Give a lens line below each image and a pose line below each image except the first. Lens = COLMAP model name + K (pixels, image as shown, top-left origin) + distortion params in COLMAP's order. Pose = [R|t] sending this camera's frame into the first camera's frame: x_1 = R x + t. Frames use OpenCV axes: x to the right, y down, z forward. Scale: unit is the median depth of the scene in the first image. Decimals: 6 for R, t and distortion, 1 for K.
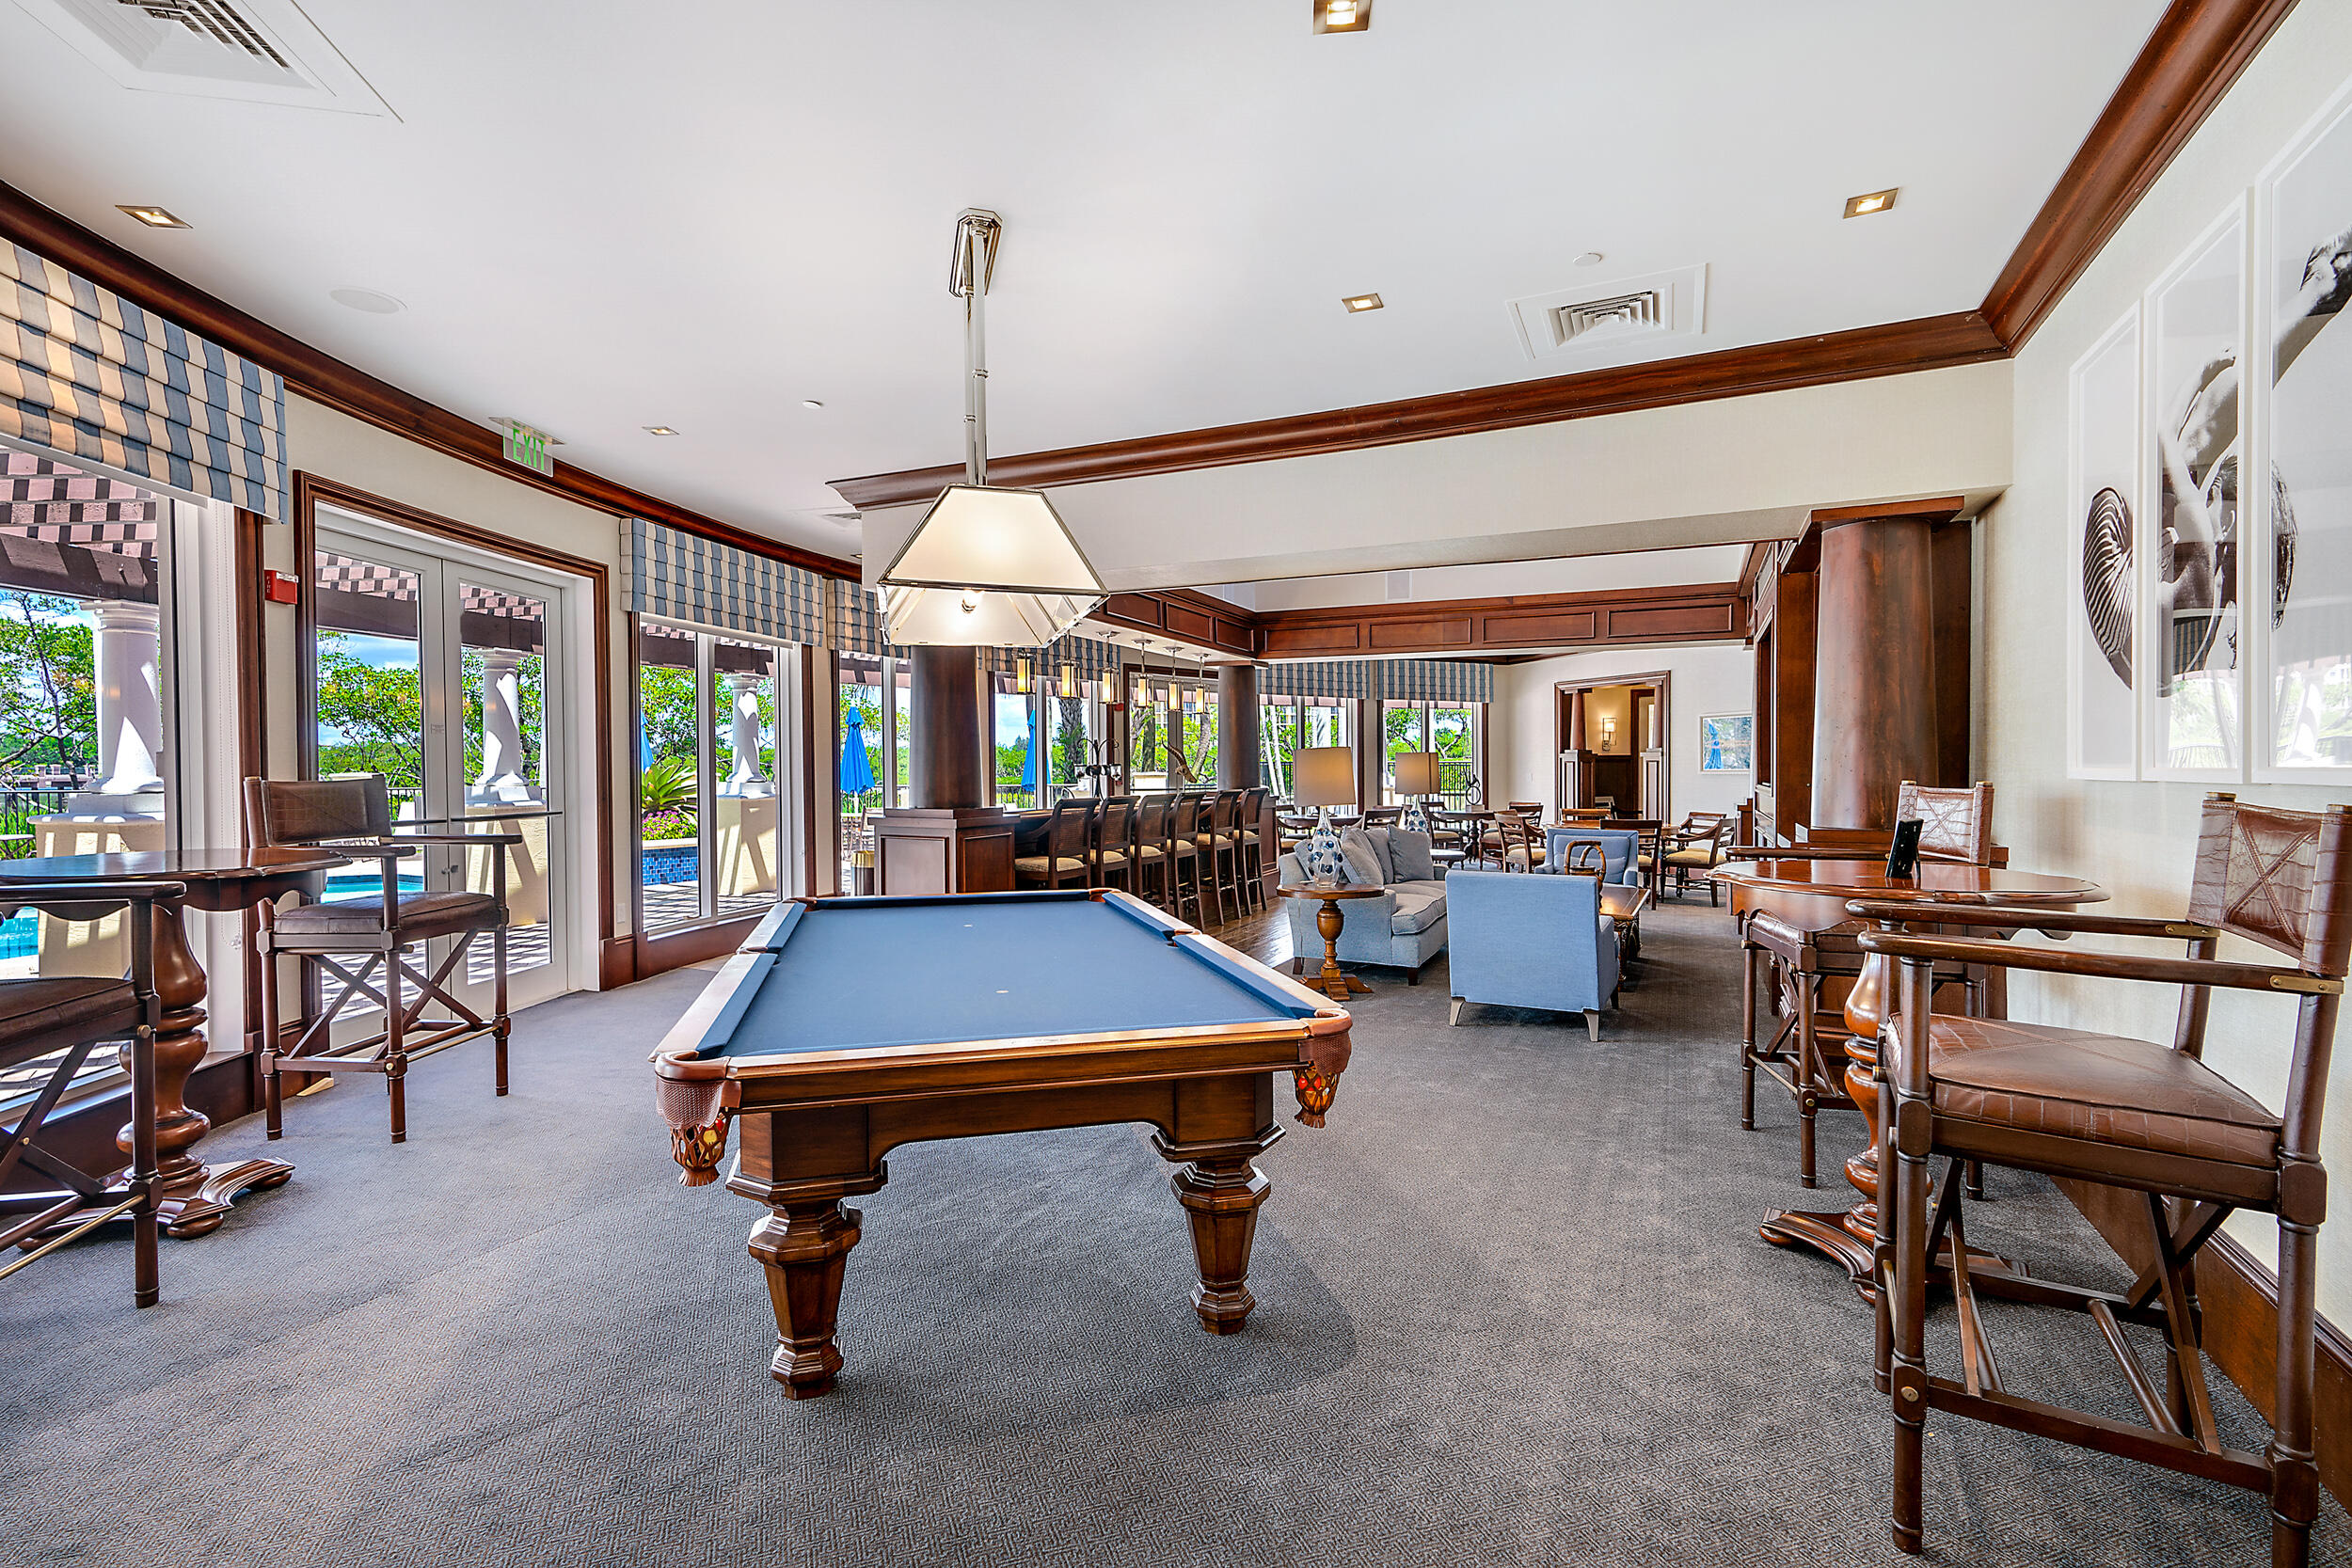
lens RADIAL K [[1076.9, 0, 1174.1], [0, 1076.9, 787.2], [0, 0, 1]] dist [0.000111, 0.000001]
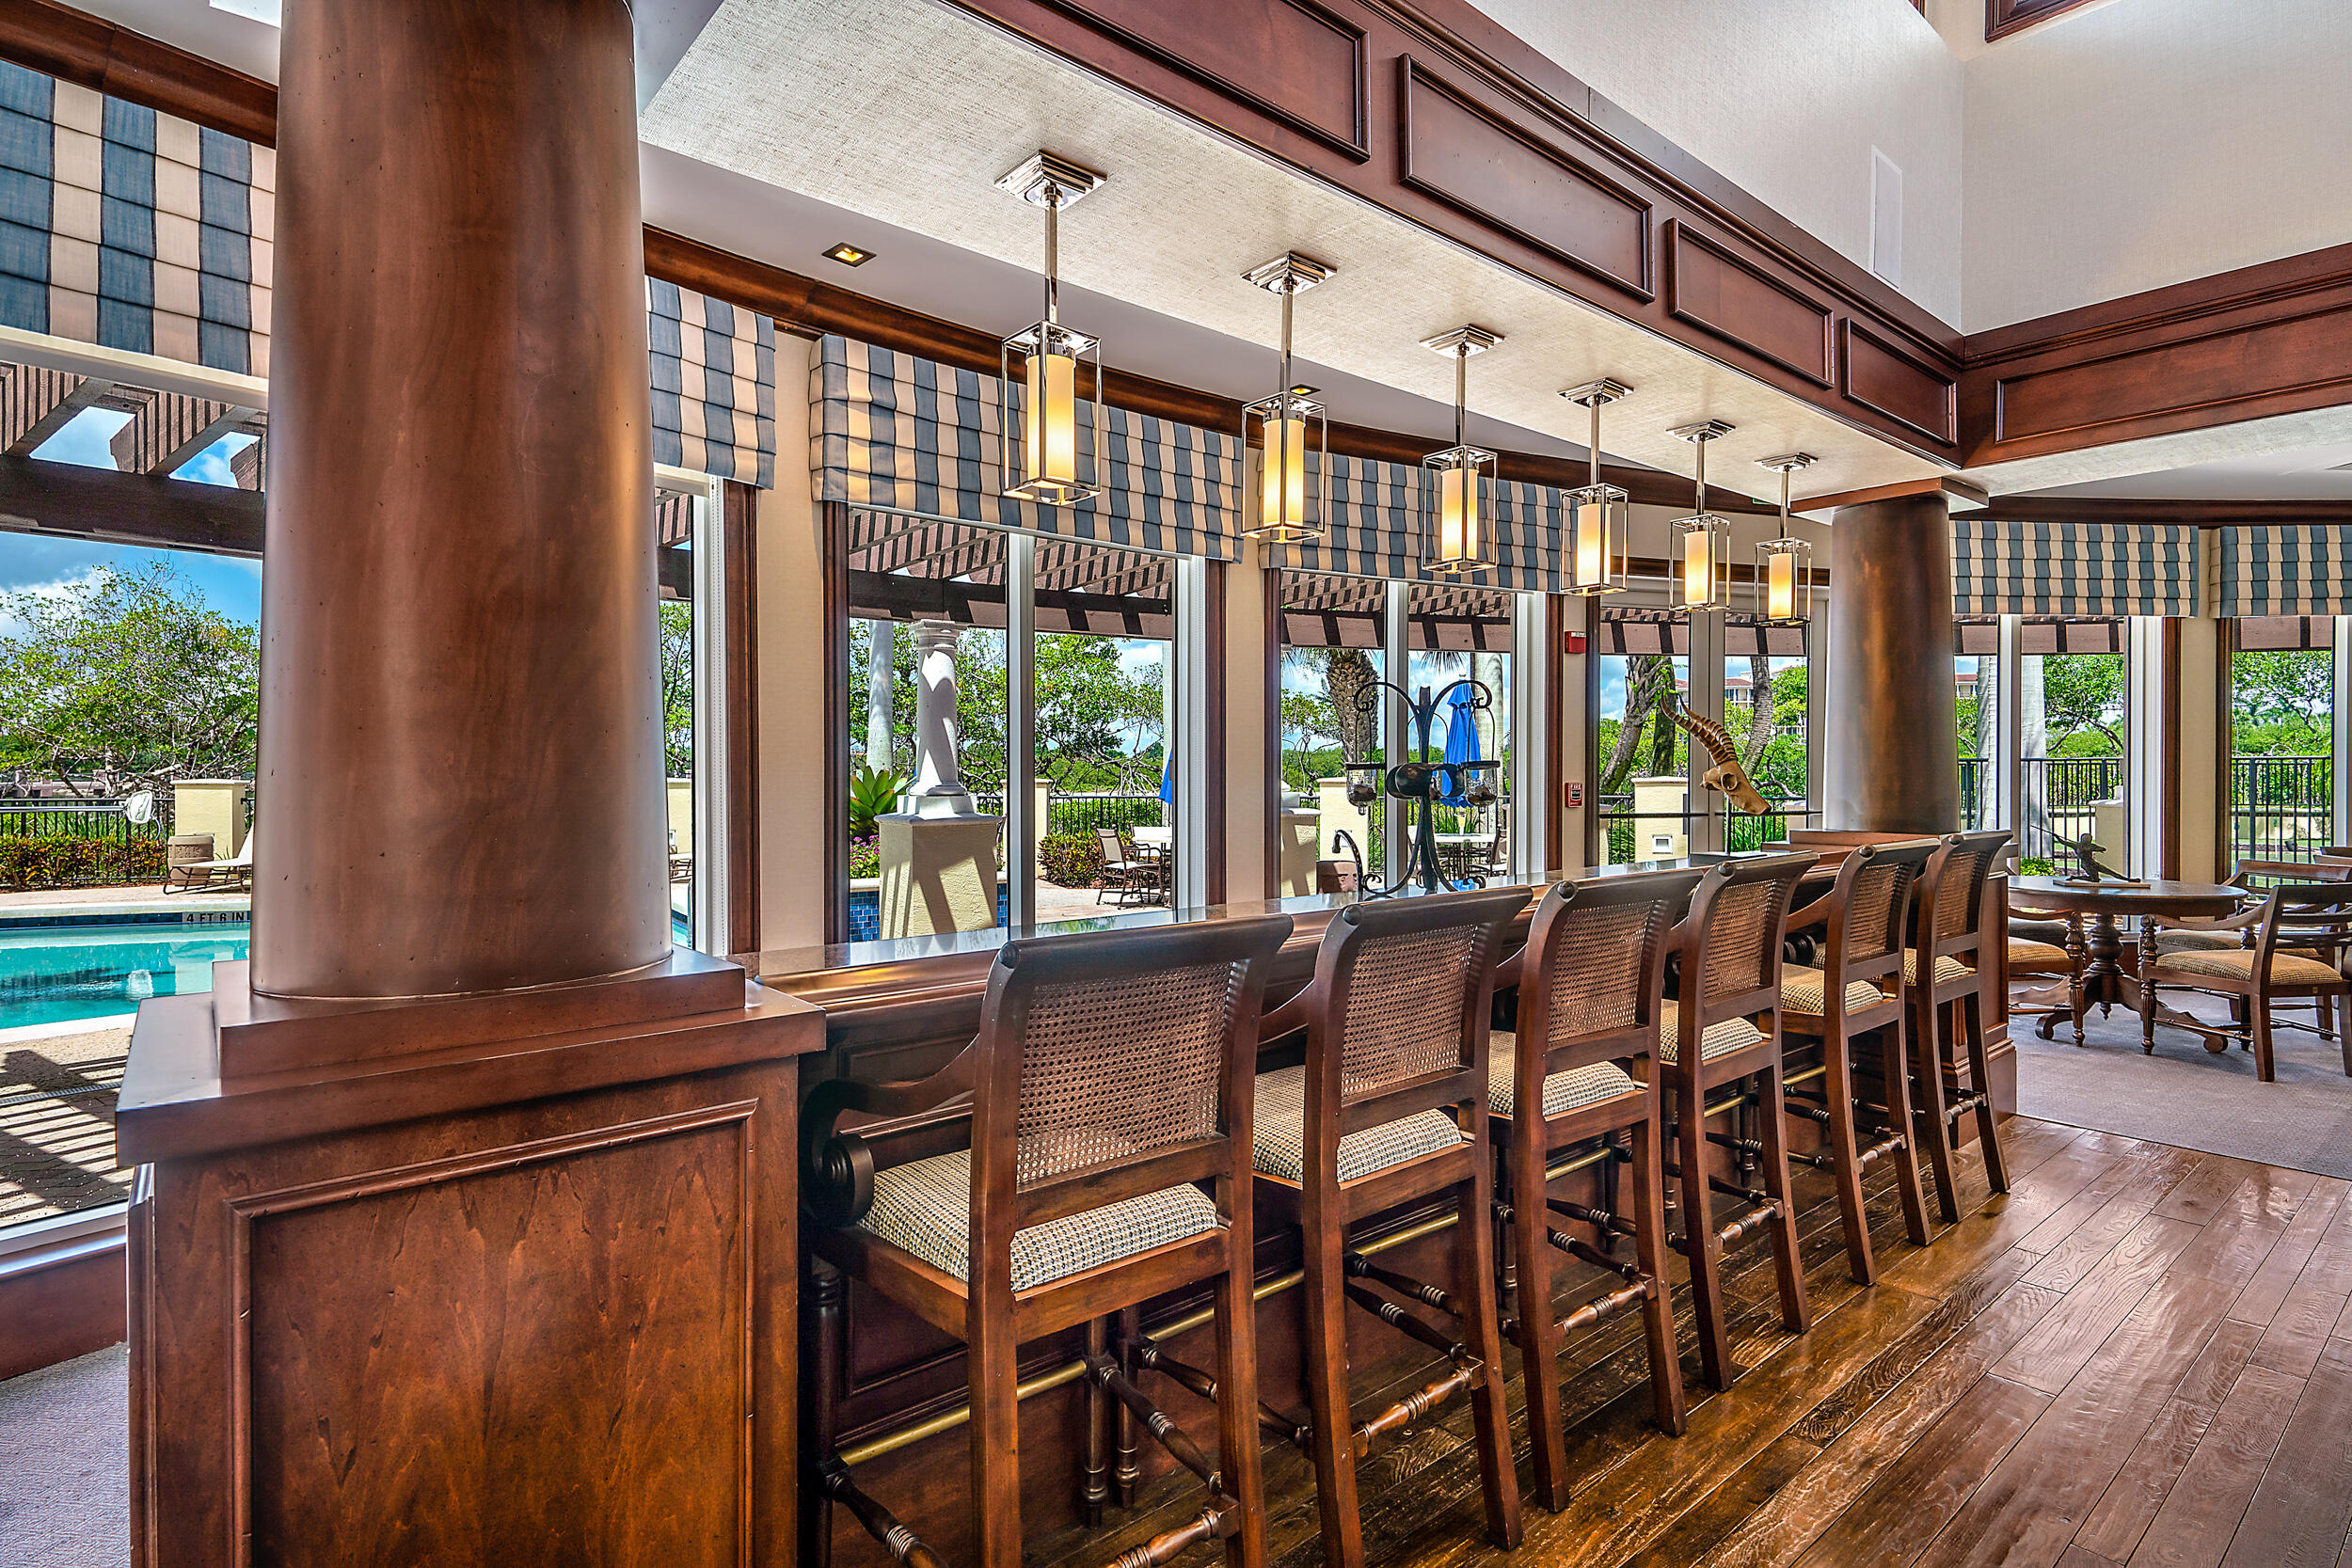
lens RADIAL K [[1183.7, 0, 1162.3], [0, 1183.7, 767.7], [0, 0, 1]] dist [0.002609, 0.000431]
pose [[0.899262, -0.001204, -0.437409, 0.010242], [-0.004624, 0.999914, -0.012258, -0.014508], [0.437386, 0.013046, 0.899179, 0.570499]]
